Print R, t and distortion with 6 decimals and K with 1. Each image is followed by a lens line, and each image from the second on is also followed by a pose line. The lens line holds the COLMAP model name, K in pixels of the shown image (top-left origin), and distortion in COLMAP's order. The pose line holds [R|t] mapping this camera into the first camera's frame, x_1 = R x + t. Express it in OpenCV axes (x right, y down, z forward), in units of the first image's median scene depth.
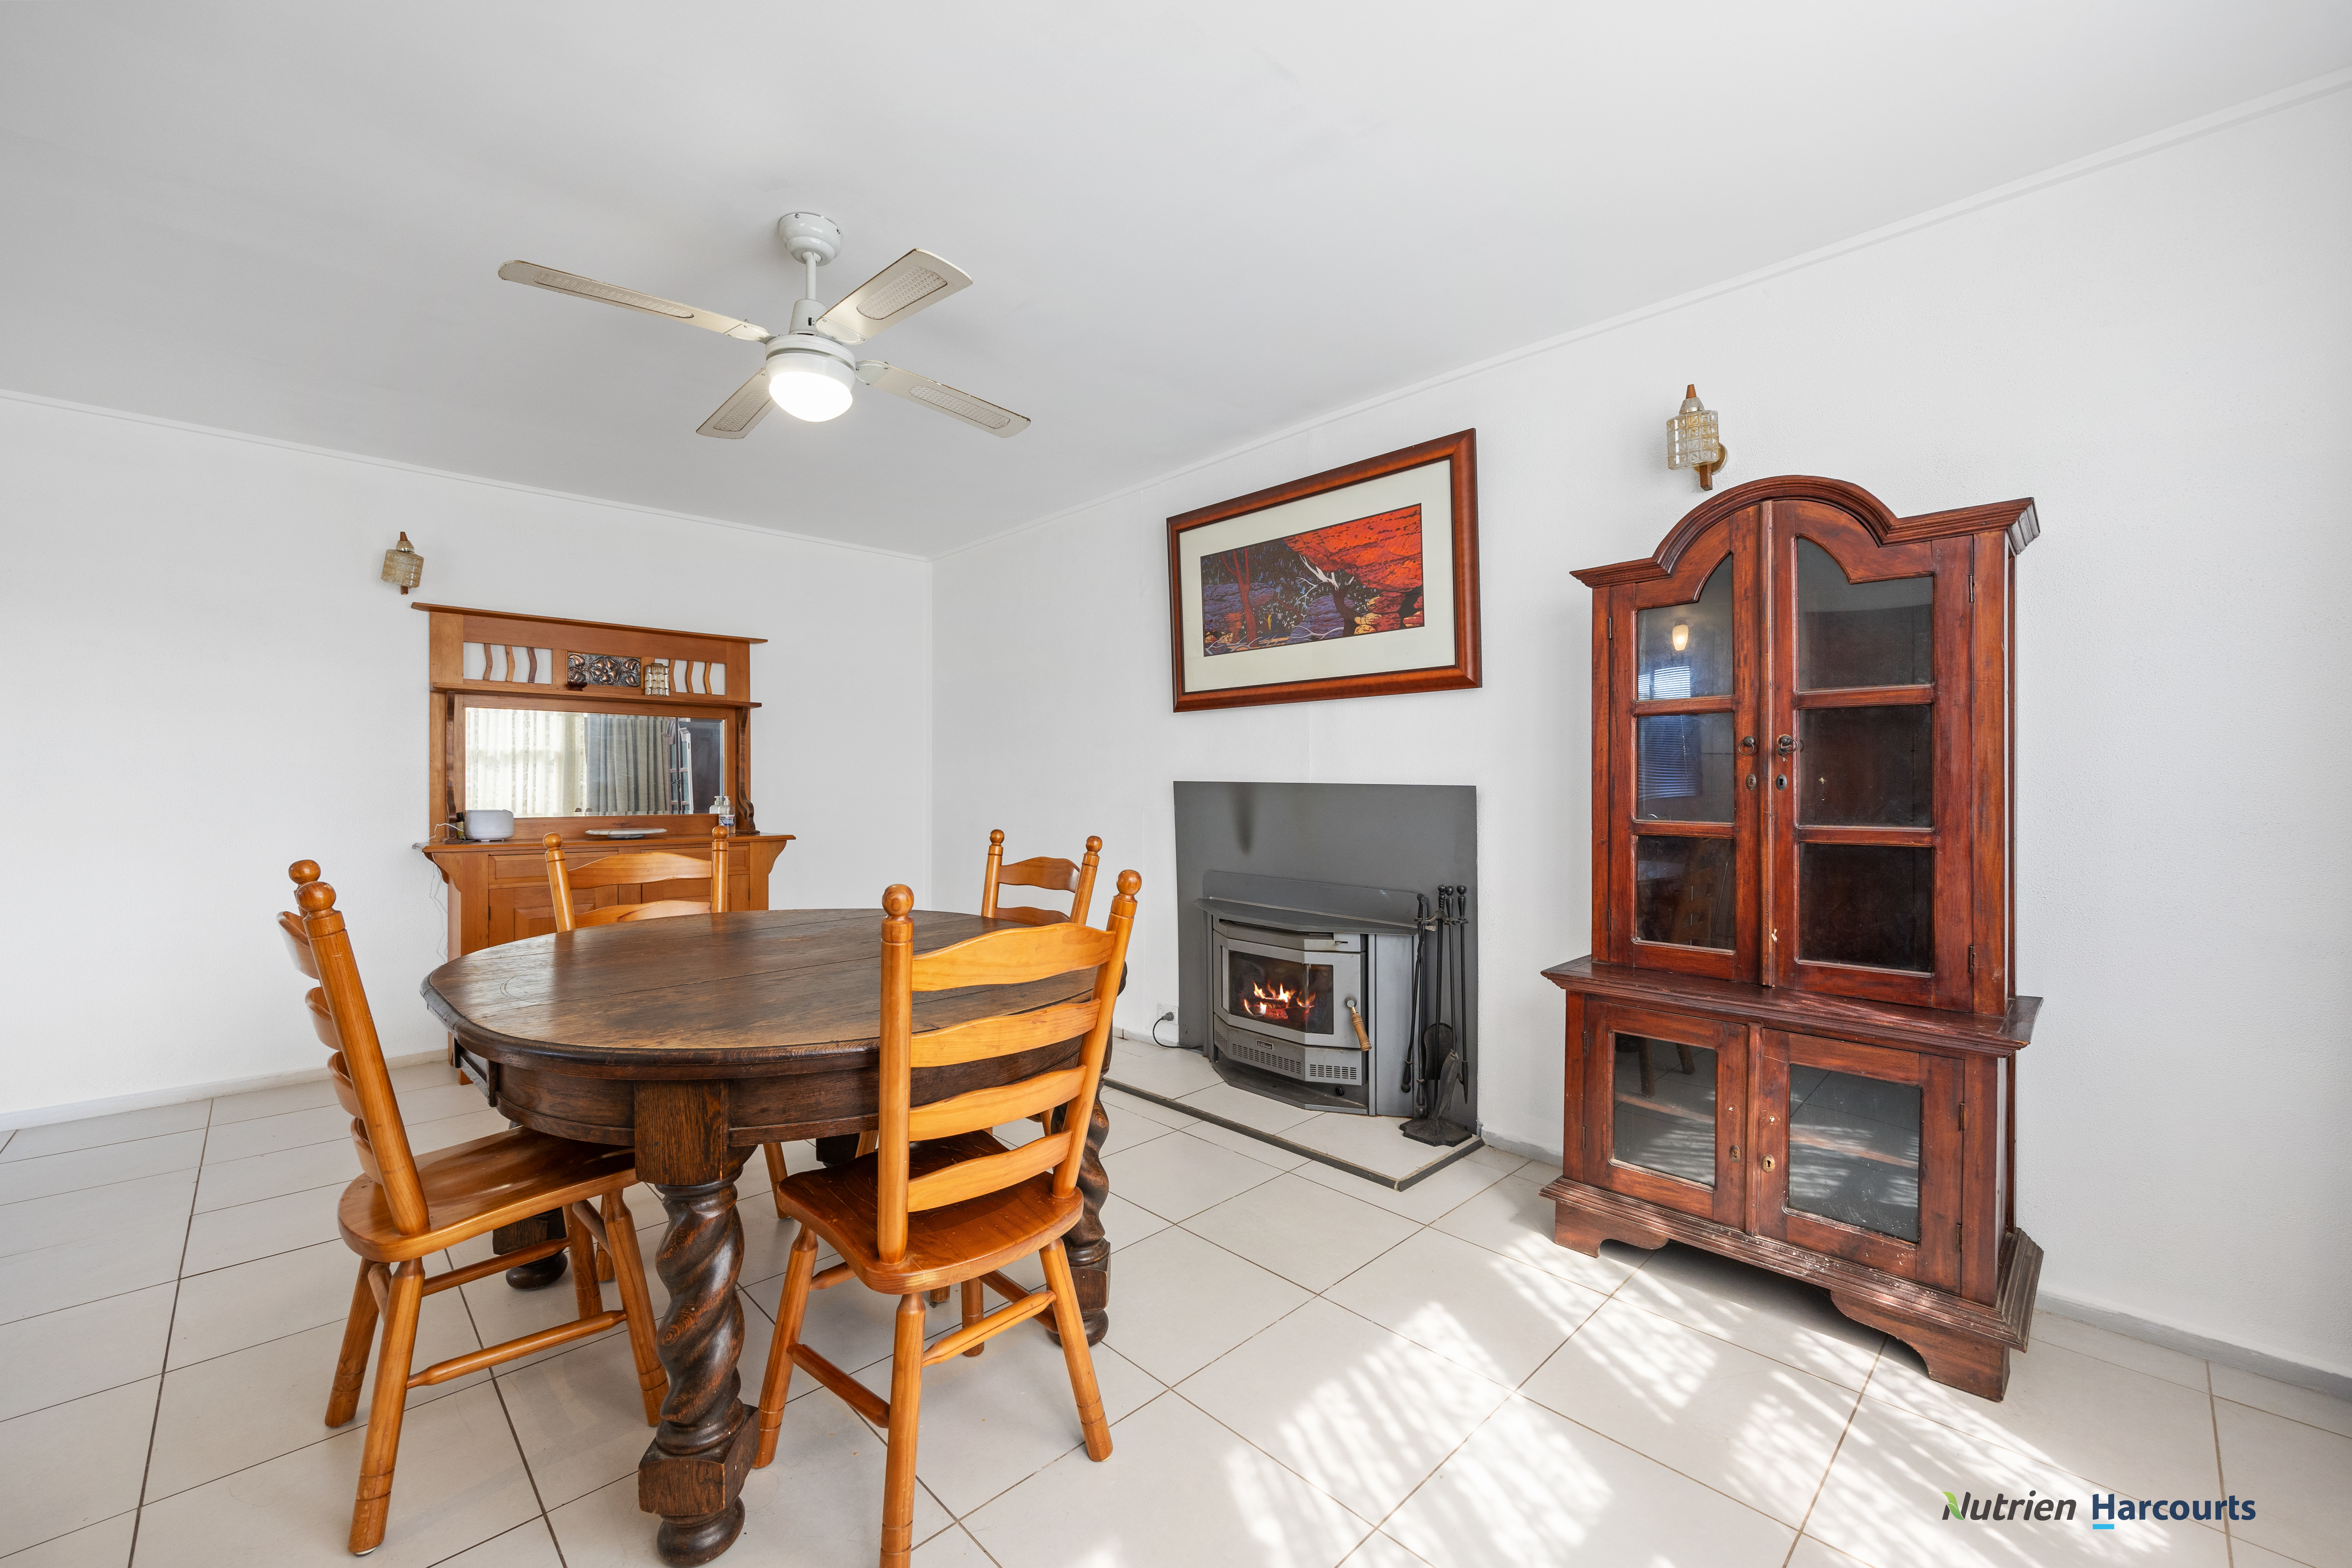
lens RADIAL K [[942.8, 0, 1176.0], [0, 942.8, 784.0], [0, 0, 1]] dist [-0.002157, -0.000178]
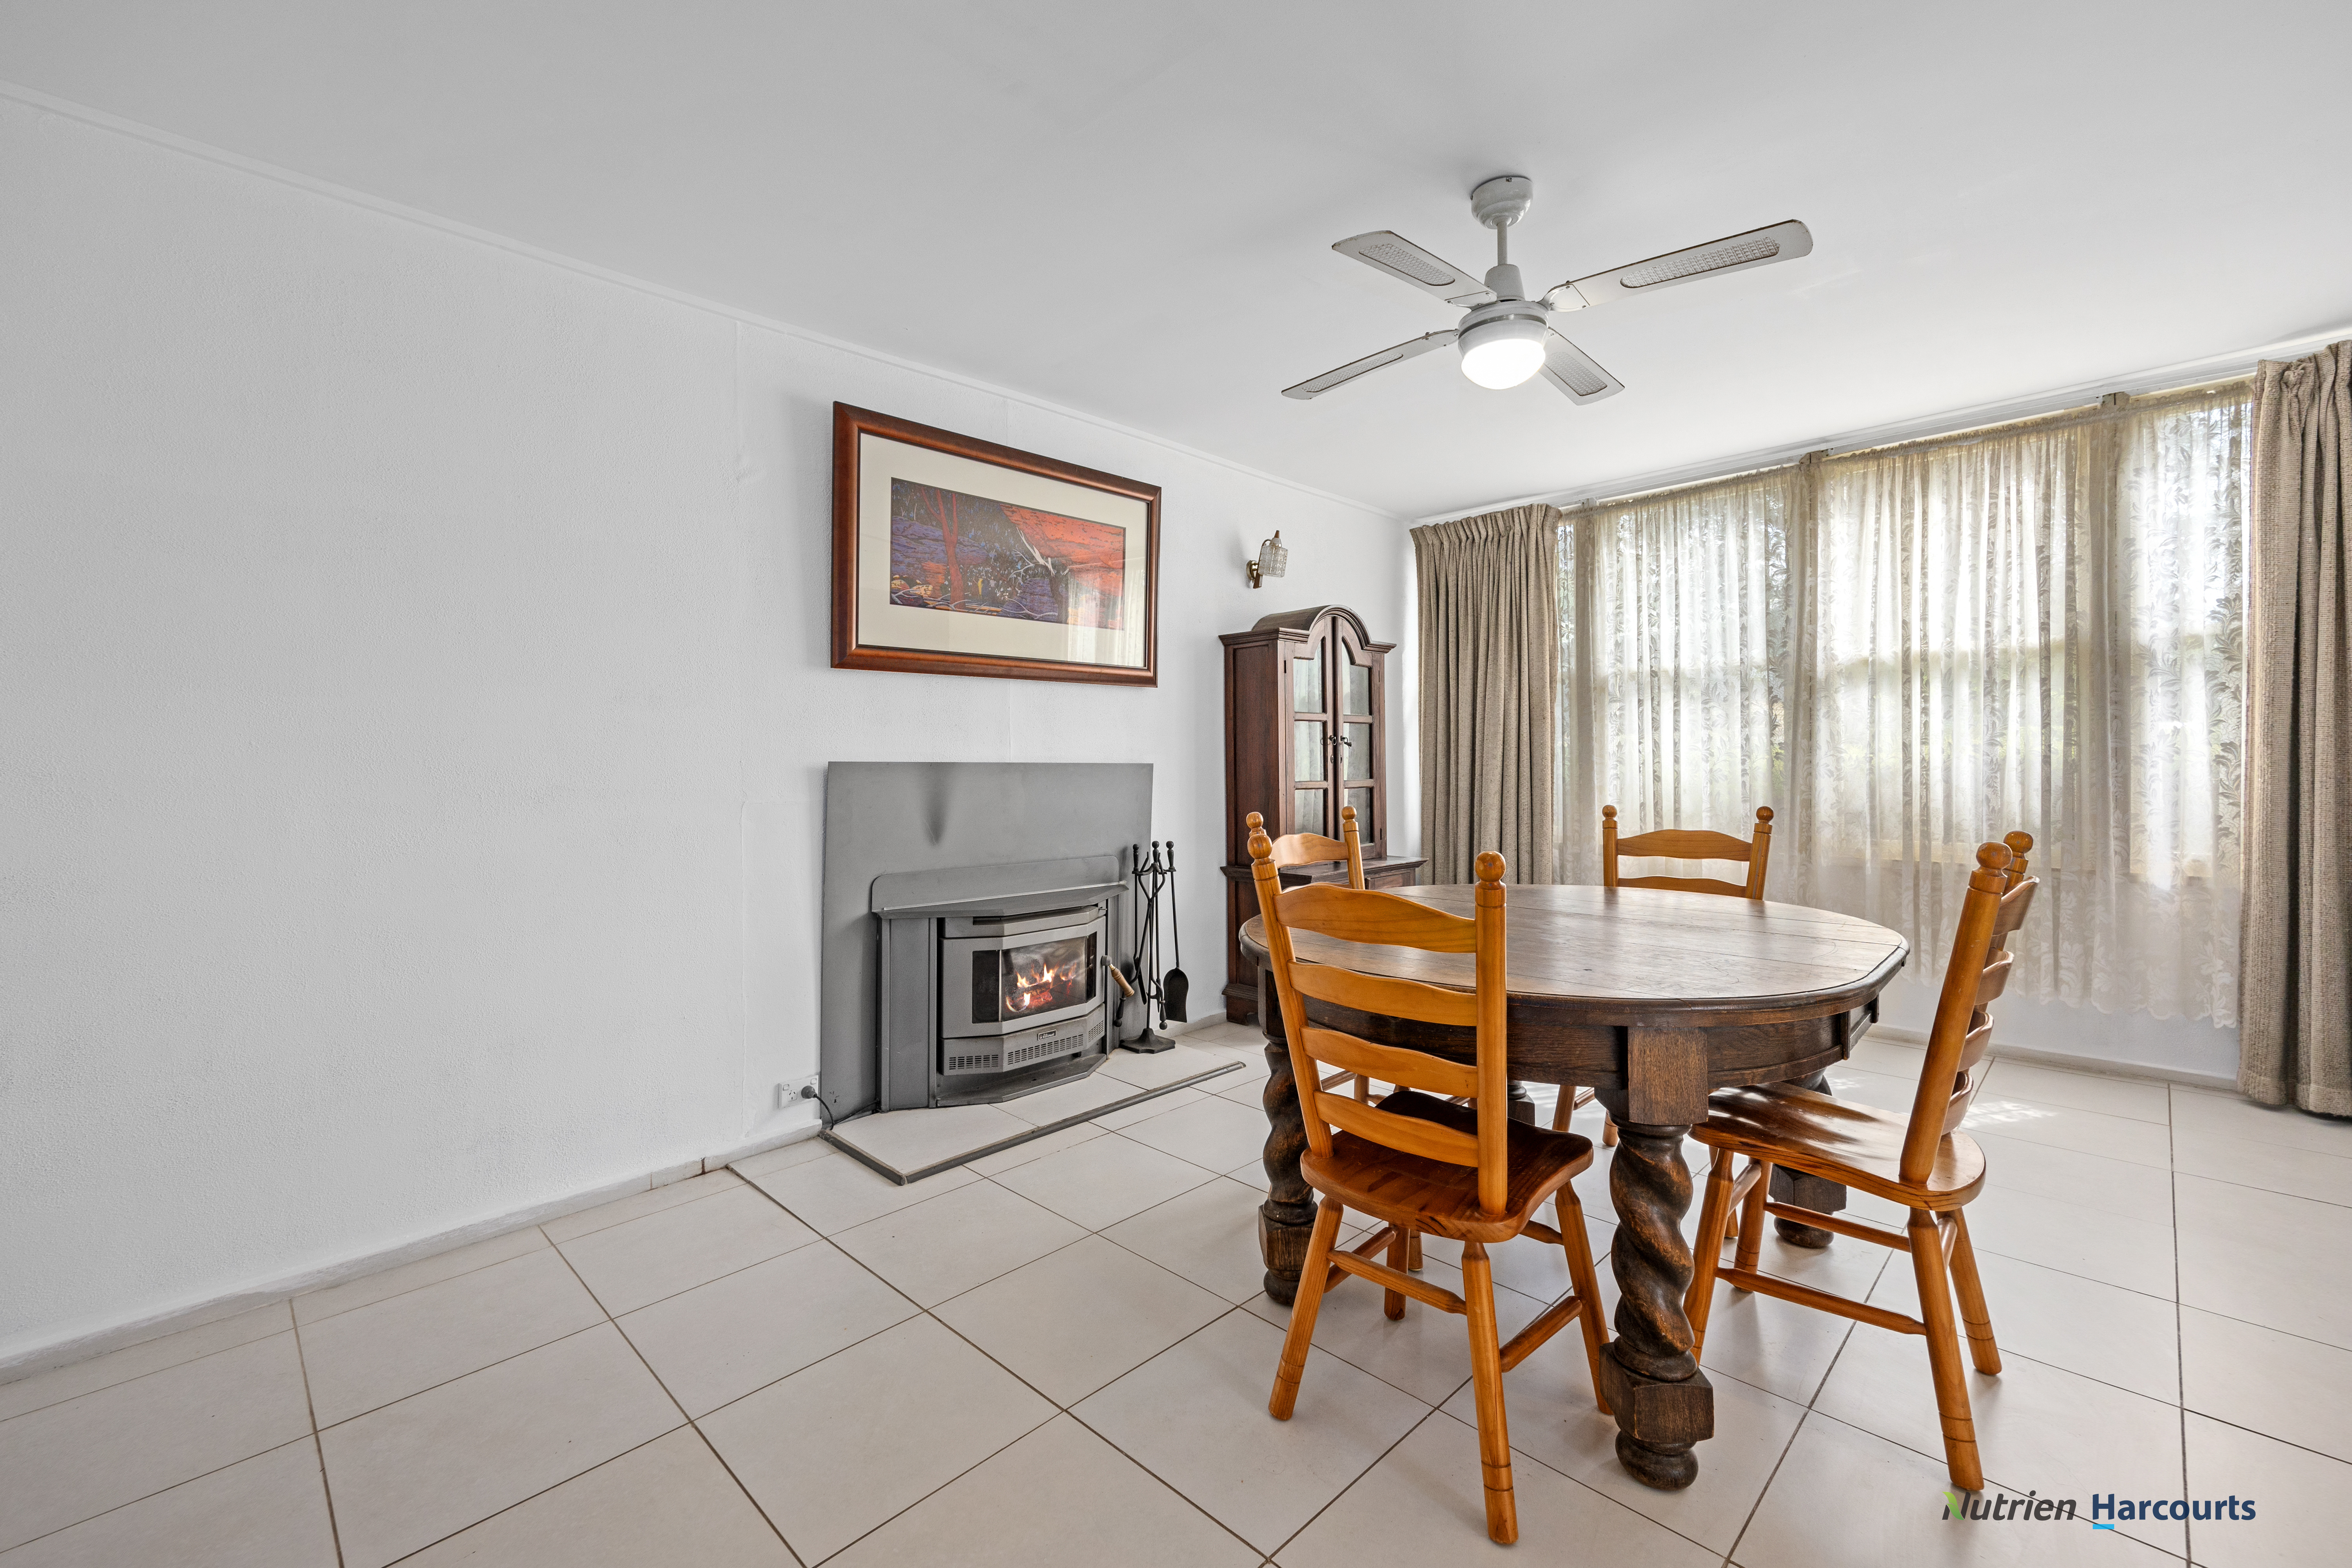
lens RADIAL K [[957.0, 0, 1162.1], [0, 957.0, 778.3], [0, 0, 1]] dist [-0.003868, 0.000532]
pose [[-0.010590, -0.020131, 0.999741, -0.820664], [0.016906, 0.999651, 0.020308, -0.001978], [-0.999801, 0.017117, -0.010246, 0.828661]]
